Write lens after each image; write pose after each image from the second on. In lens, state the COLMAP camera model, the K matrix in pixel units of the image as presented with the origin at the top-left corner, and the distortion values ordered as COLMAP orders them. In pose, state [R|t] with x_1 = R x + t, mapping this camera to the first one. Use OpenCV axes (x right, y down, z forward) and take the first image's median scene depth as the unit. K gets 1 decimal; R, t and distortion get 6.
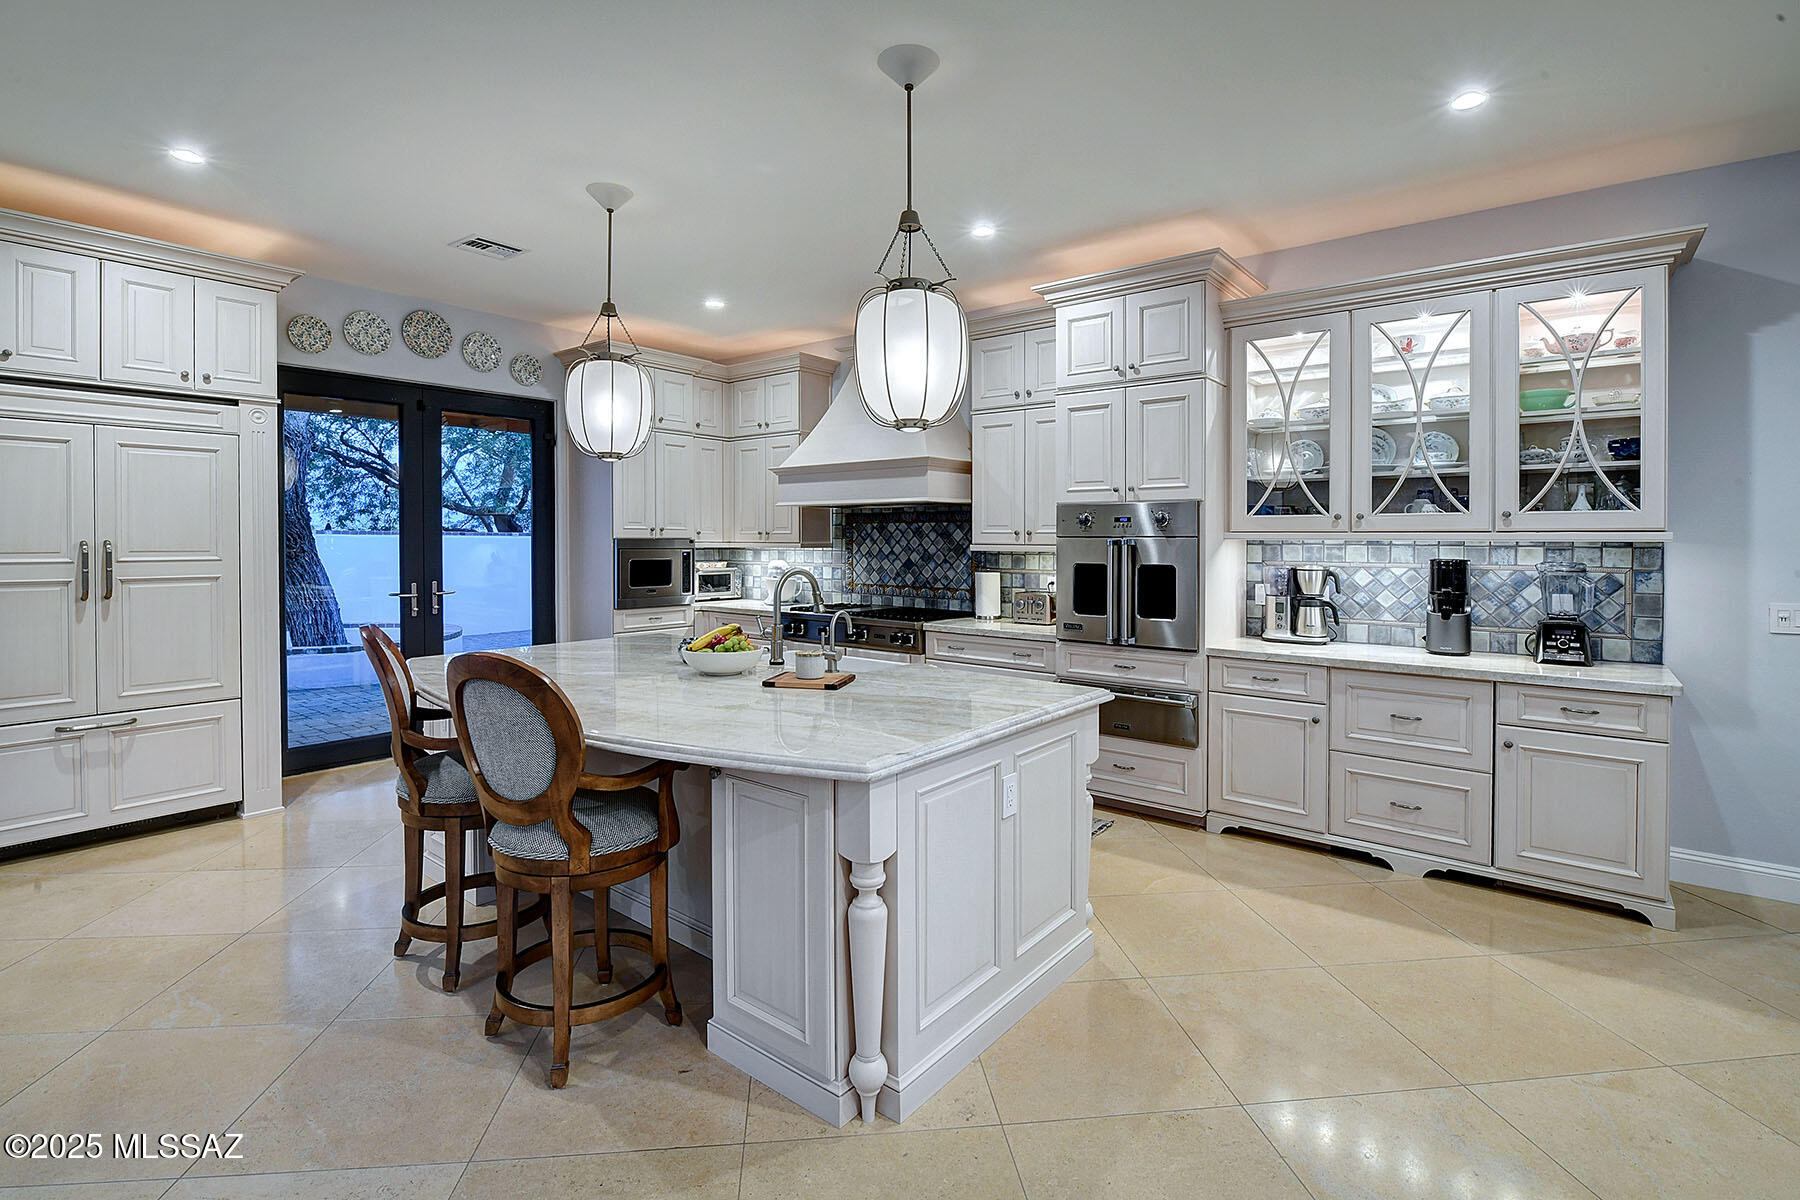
lens RADIAL K [[853.8, 0, 901.3], [0, 853.8, 550.2], [0, 0, 1]] dist [-0.000040, -0.000168]
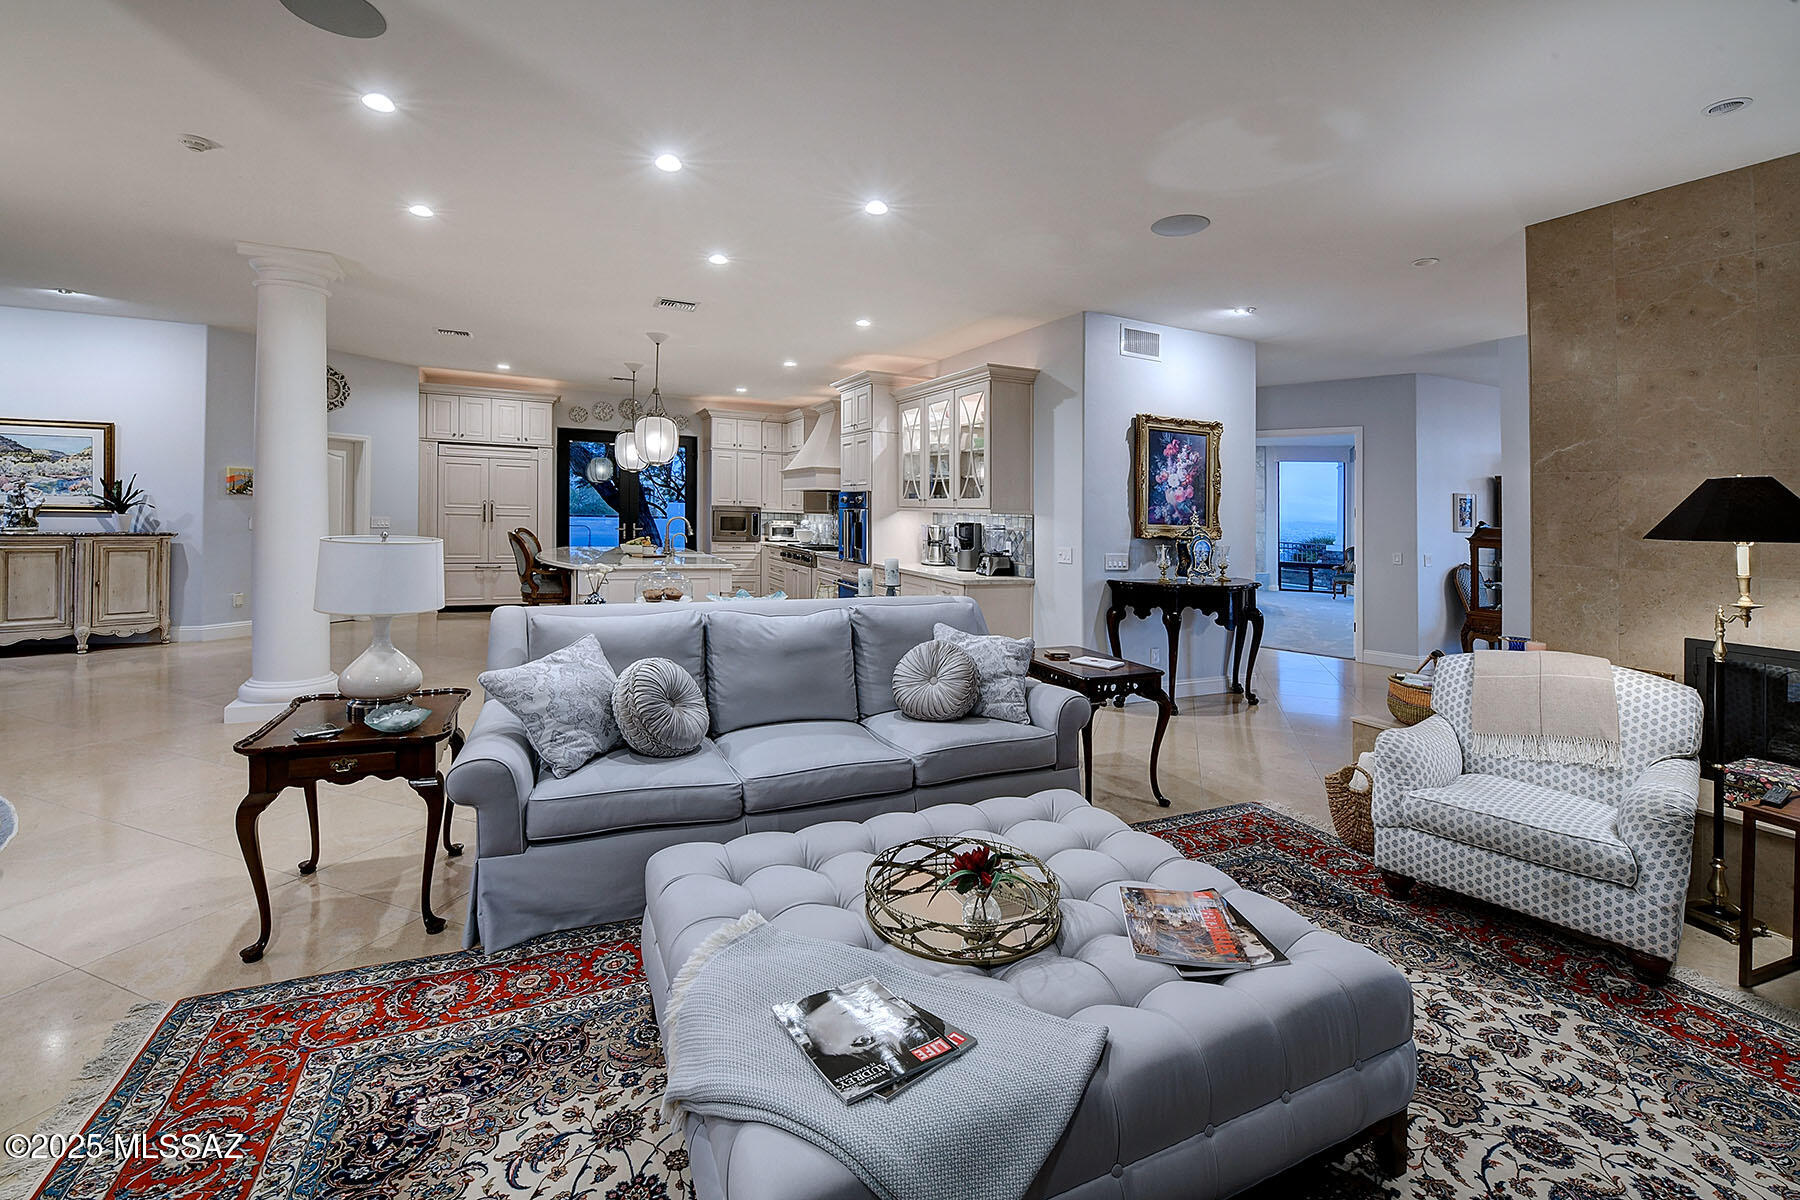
lens RADIAL K [[759.0, 0, 883.9], [0, 759.0, 509.9], [0, 0, 1]] dist [-0.006427, -0.000474]
pose [[0.905062, 0.021075, -0.424757, 0.784226], [-0.030213, 0.999434, -0.014789, 0.009413], [0.424205, 0.026218, 0.905187, -0.429161]]
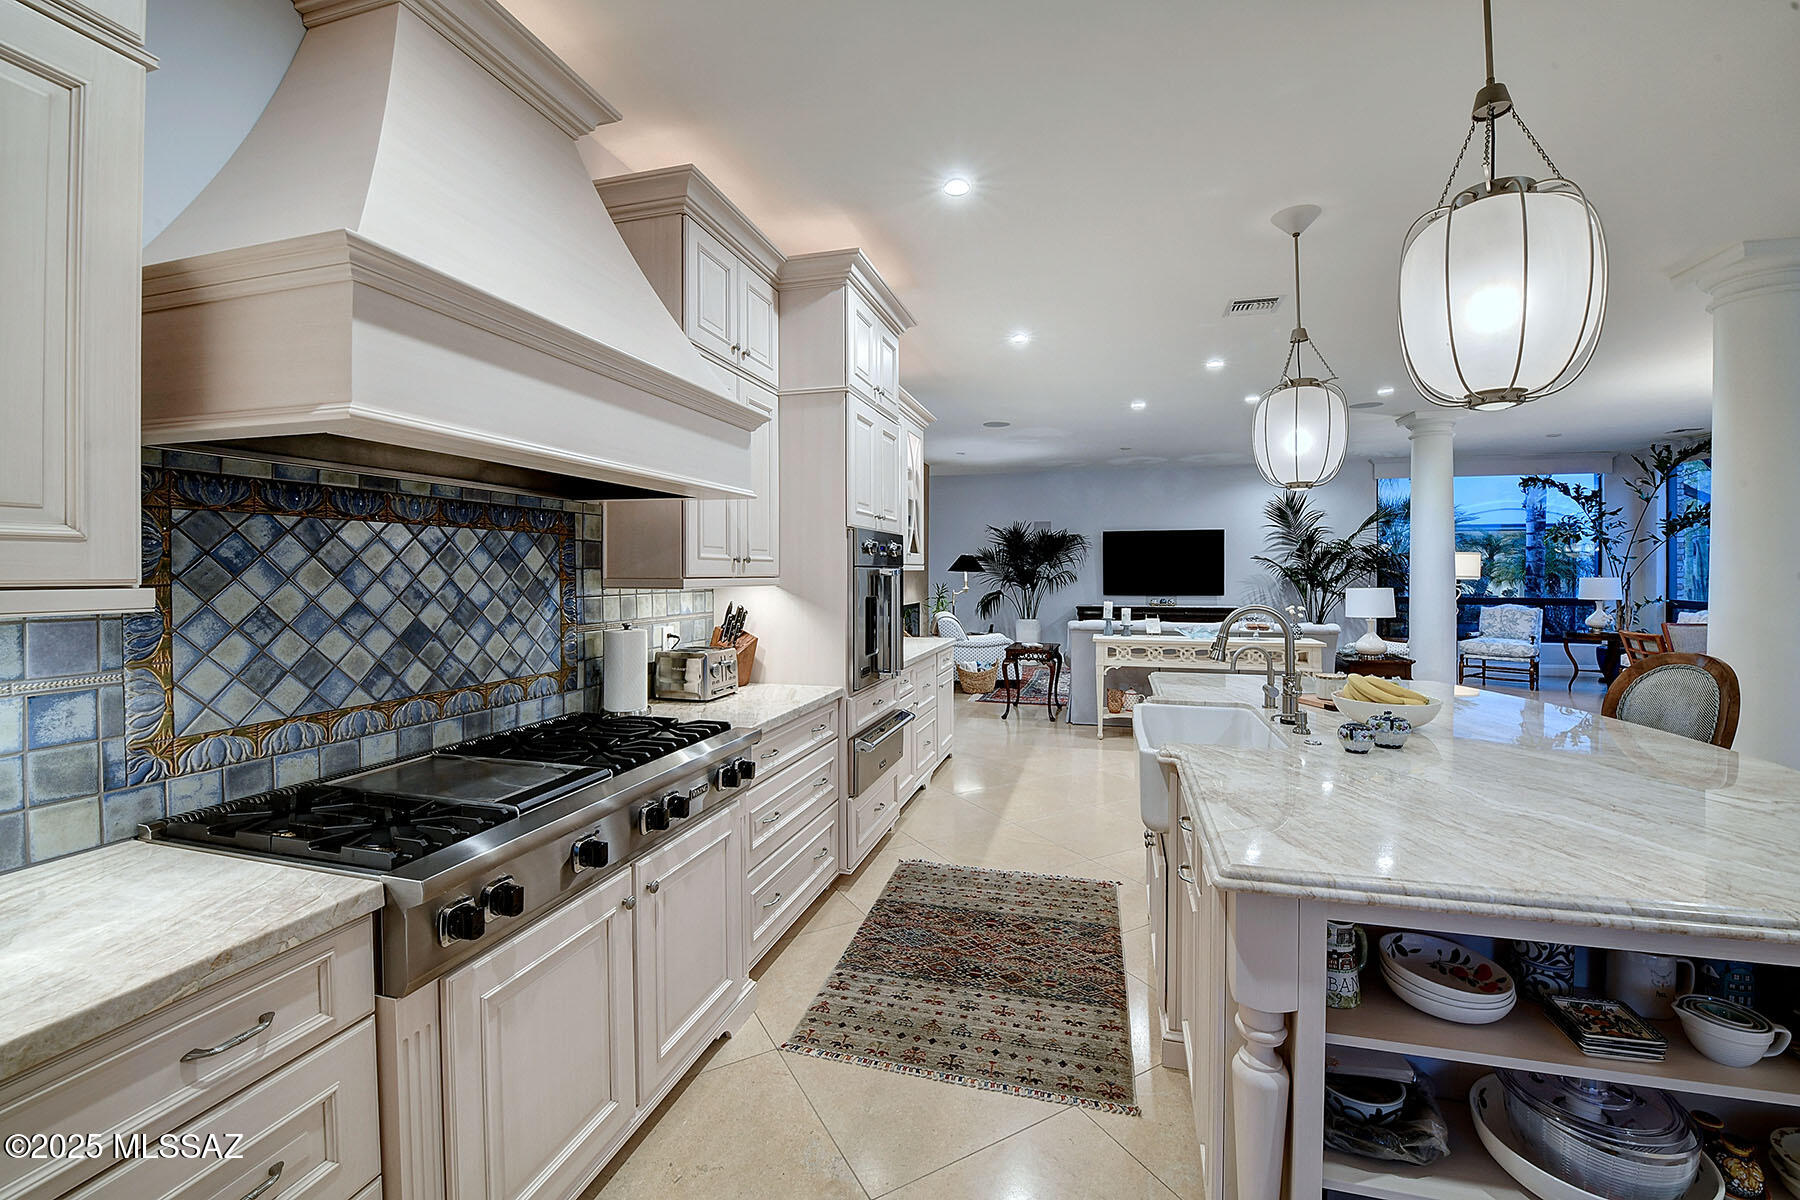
lens RADIAL K [[759.0, 0, 900.7], [0, 759.0, 566.0], [0, 0, 1]] dist [-0.006427, -0.000474]
pose [[-0.403010, 0.004276, 0.915185, -0.380591], [0.014135, 0.999899, 0.001553, -0.011803], [-0.915086, 0.013563, -0.403030, 0.949629]]
